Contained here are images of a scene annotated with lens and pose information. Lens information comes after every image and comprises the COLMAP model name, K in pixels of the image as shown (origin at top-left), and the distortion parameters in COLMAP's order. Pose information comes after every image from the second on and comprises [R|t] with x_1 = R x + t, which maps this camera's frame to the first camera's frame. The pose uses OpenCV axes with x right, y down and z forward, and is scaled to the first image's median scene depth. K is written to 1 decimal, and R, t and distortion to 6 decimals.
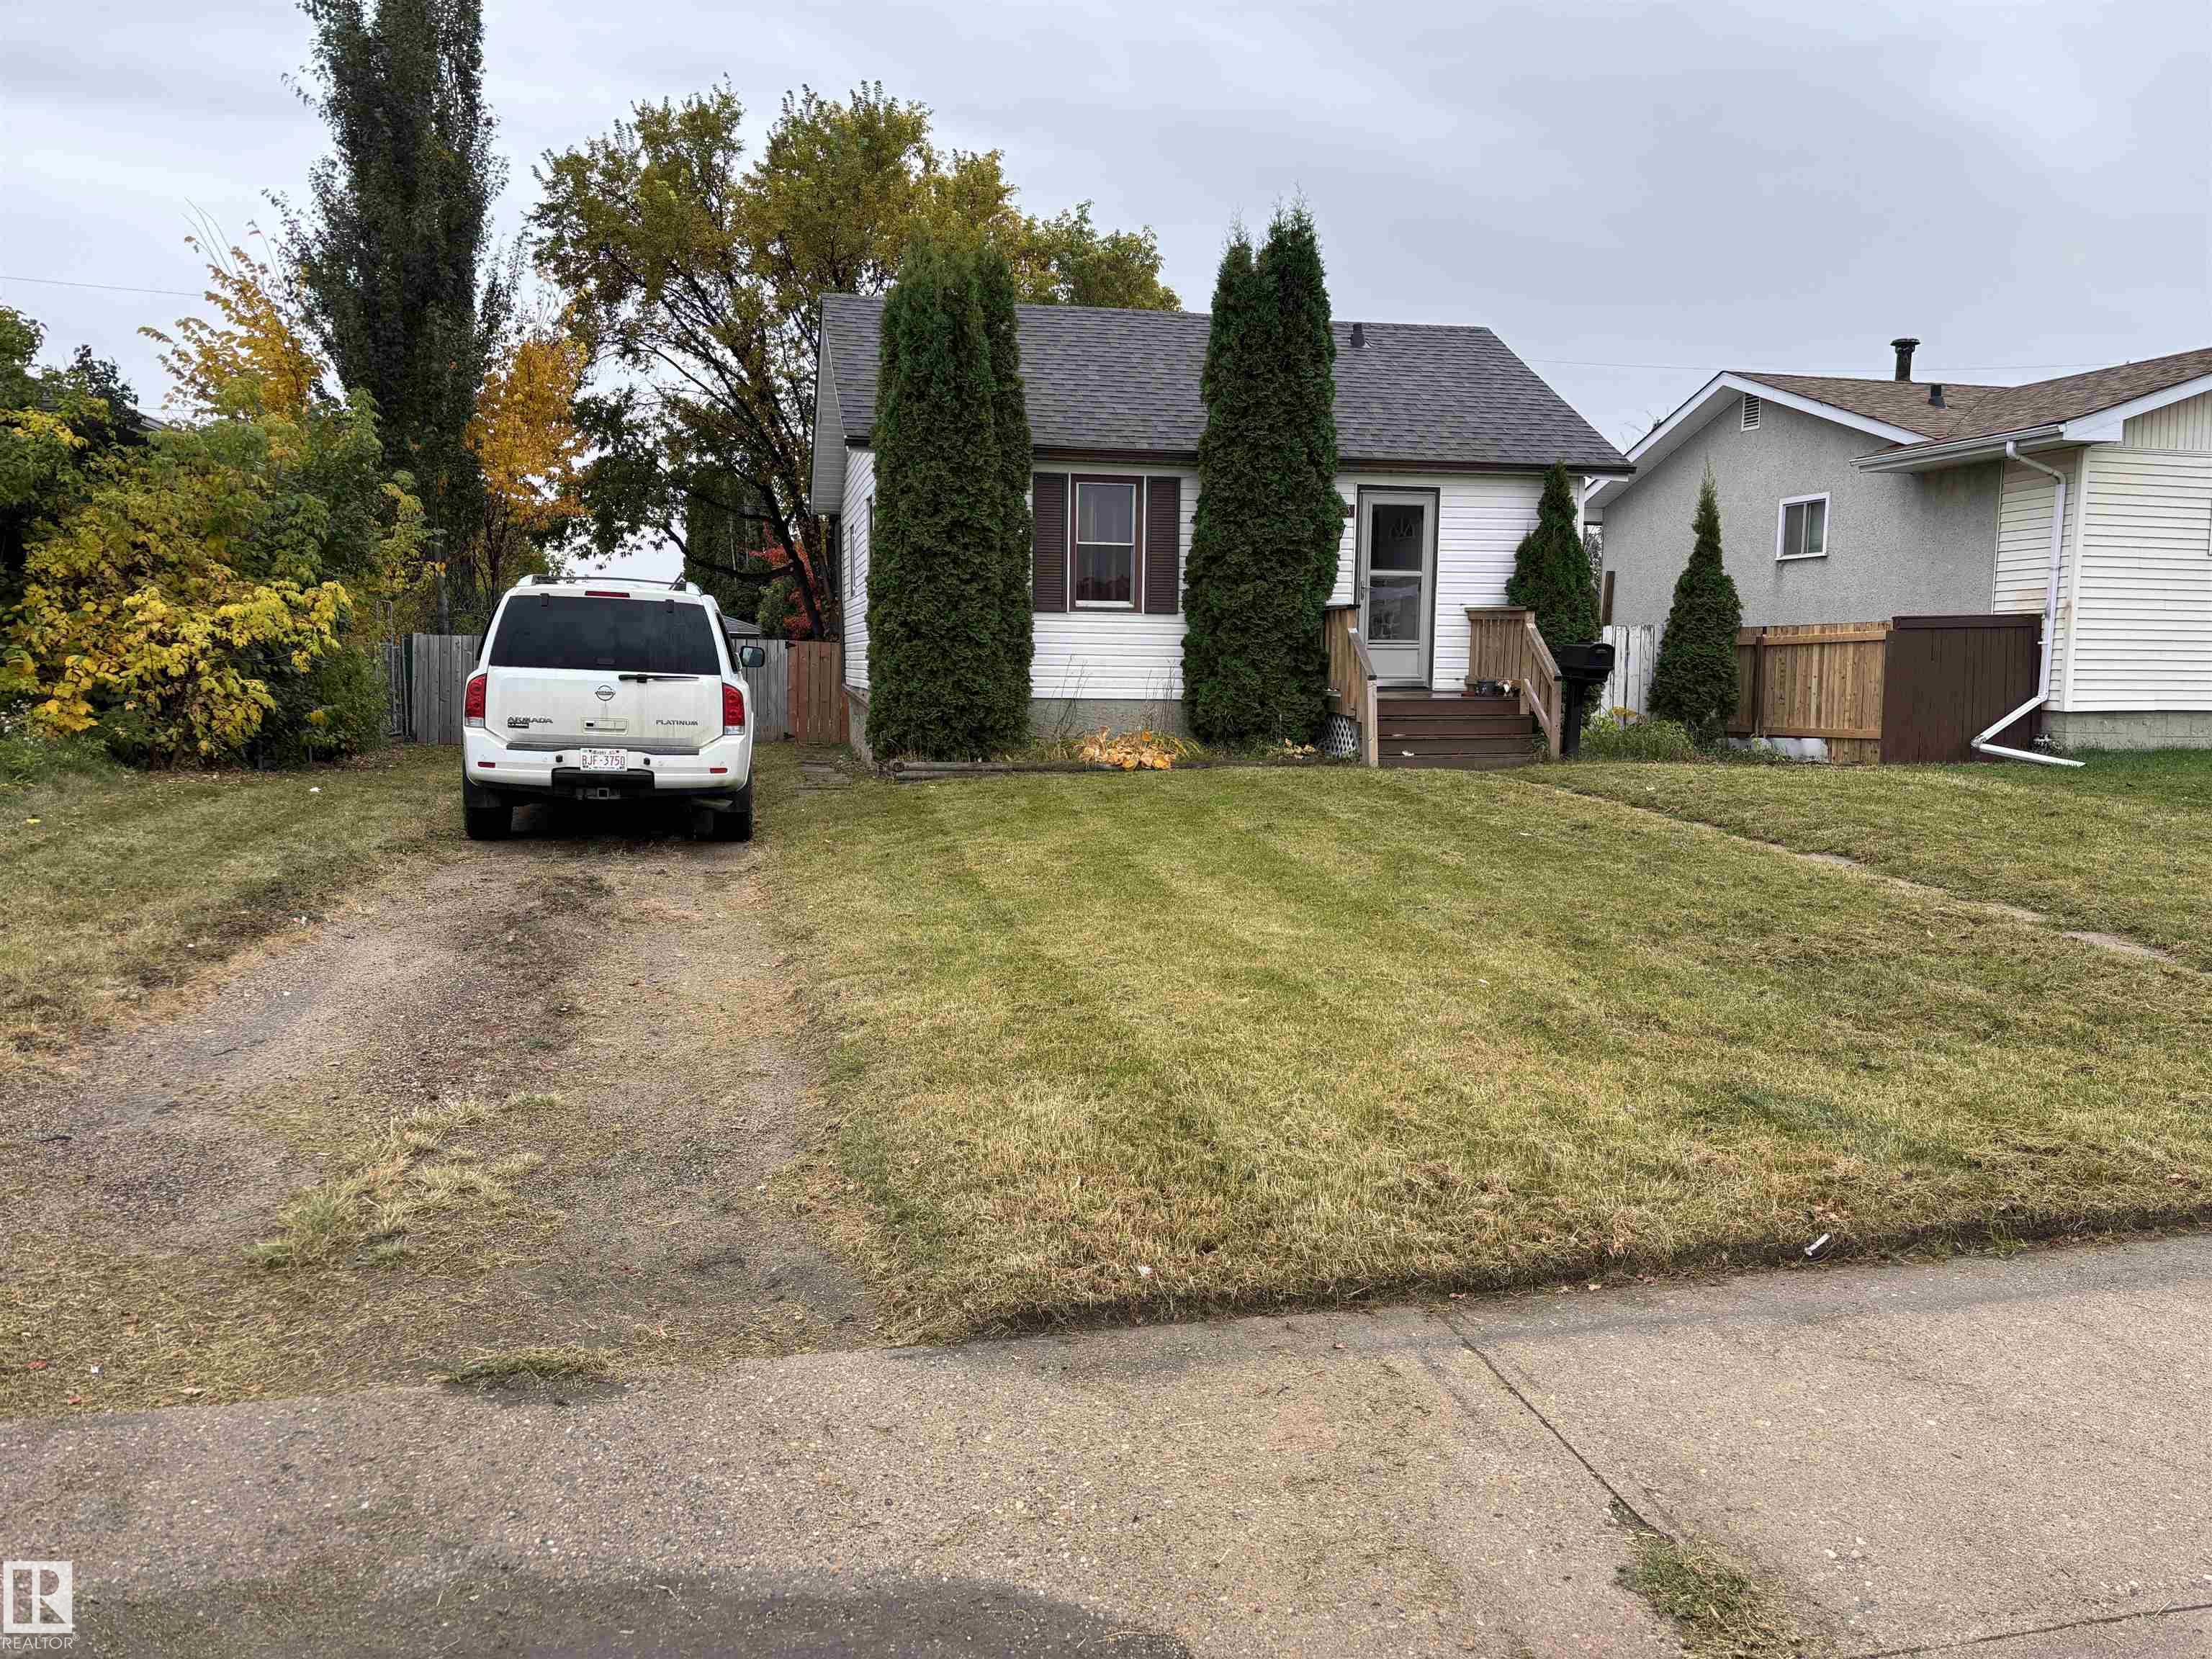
lens RADIAL K [[1671.7, 0, 1105.8], [0, 1671.7, 860.1], [0, 0, 1]] dist [0.027627, -0.019275]
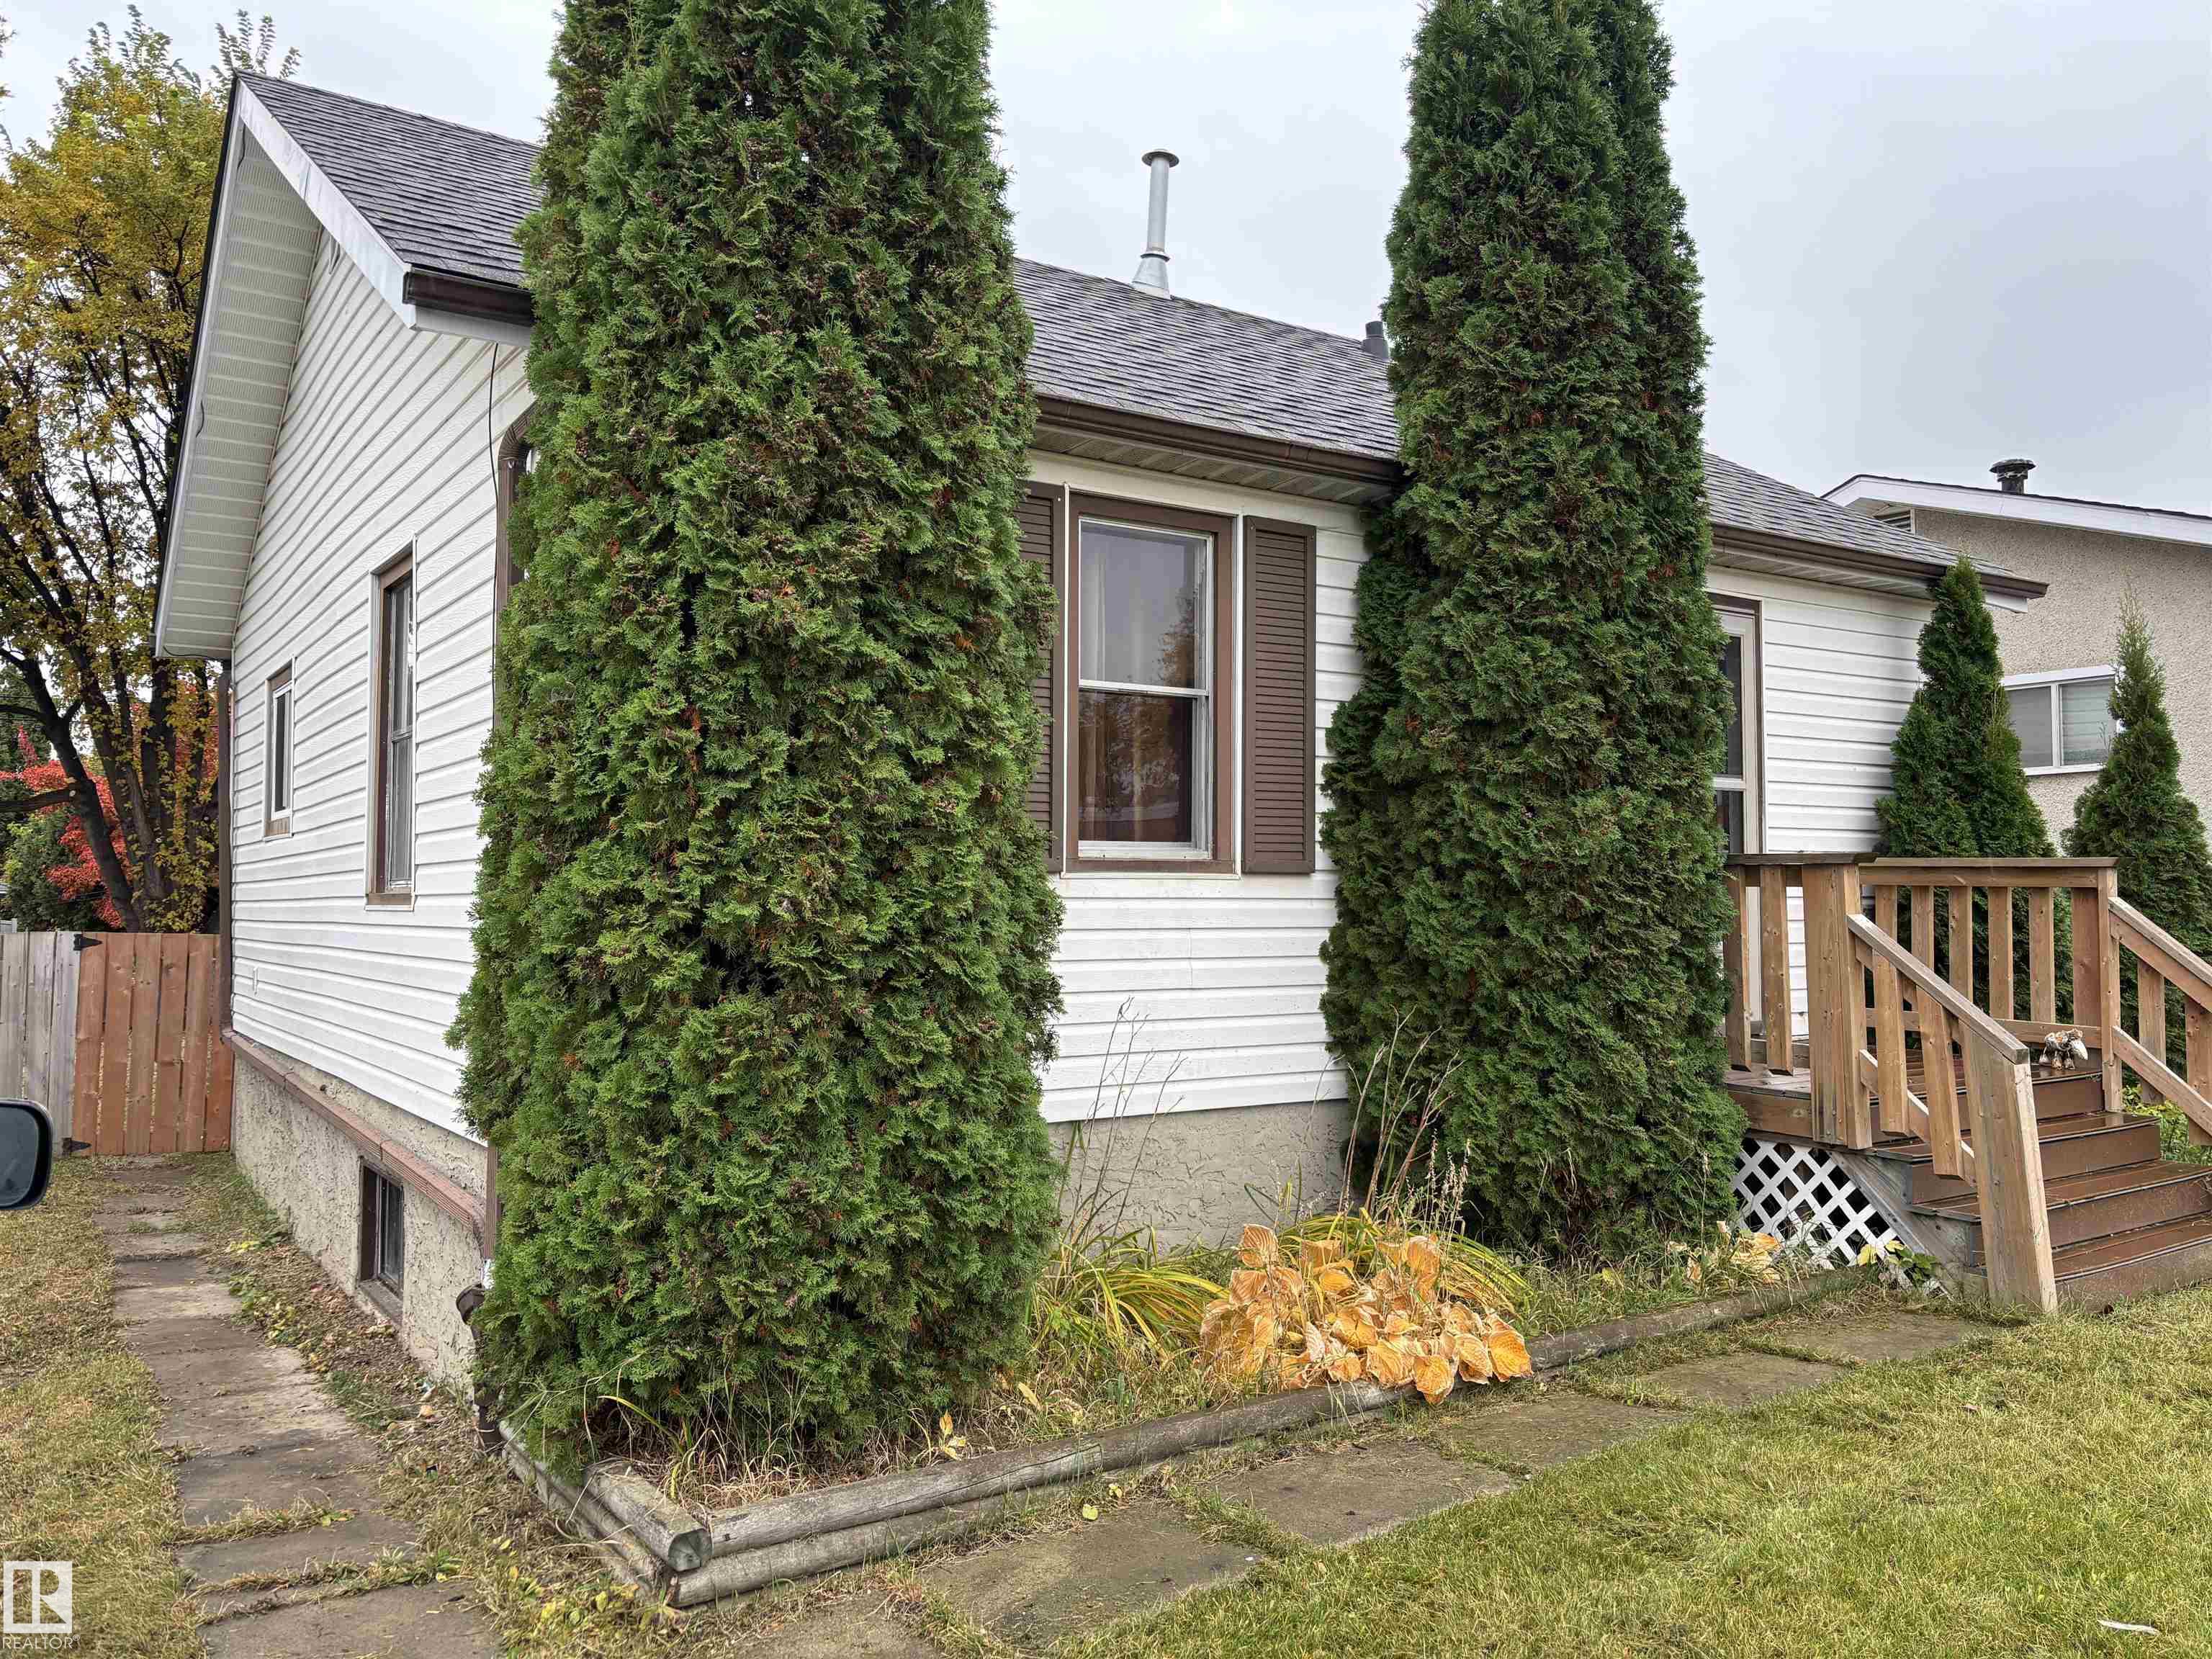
lens RADIAL K [[1671.7, 0, 1118.9], [0, 1671.7, 825.2], [0, 0, 1]] dist [0.027627, -0.019275]
pose [[0.927827, 0.002049, 0.373006, -0.139245], [0.058877, 0.986645, -0.151871, -0.103354], [-0.368335, 0.162871, 0.915315, 0.665705]]
